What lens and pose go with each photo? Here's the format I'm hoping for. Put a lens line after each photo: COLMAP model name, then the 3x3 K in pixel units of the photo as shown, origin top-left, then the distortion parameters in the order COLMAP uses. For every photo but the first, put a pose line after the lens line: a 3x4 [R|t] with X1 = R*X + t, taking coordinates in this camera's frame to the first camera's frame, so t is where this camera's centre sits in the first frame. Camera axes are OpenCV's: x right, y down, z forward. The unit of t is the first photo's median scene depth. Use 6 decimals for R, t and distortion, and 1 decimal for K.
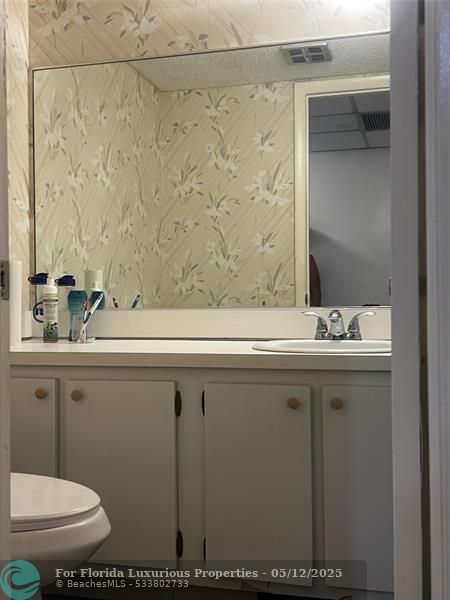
lens RADIAL K [[735.1, 0, 225.0], [0, 735.1, 300.0], [0, 0, 1]] dist [0.146018, -0.021787]
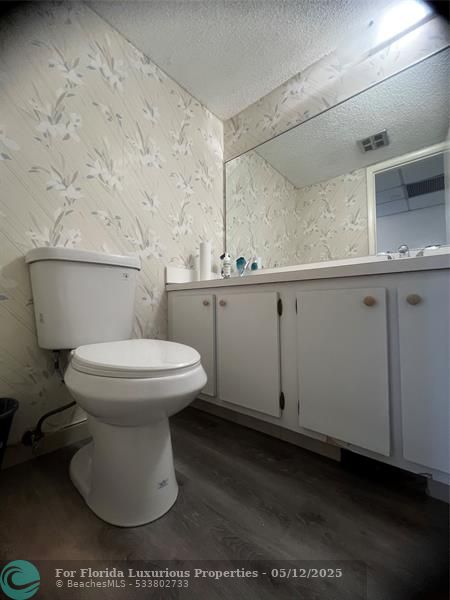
lens RADIAL K [[240.6, 0, 225.0], [0, 240.6, 300.0], [0, 0, 1]] dist [0.000110, -0.000070]
pose [[0.902390, -0.015822, -0.430630, 0.033832], [0.007102, 0.999736, -0.021849, 0.099720], [0.430862, 0.016658, 0.902264, 0.375645]]
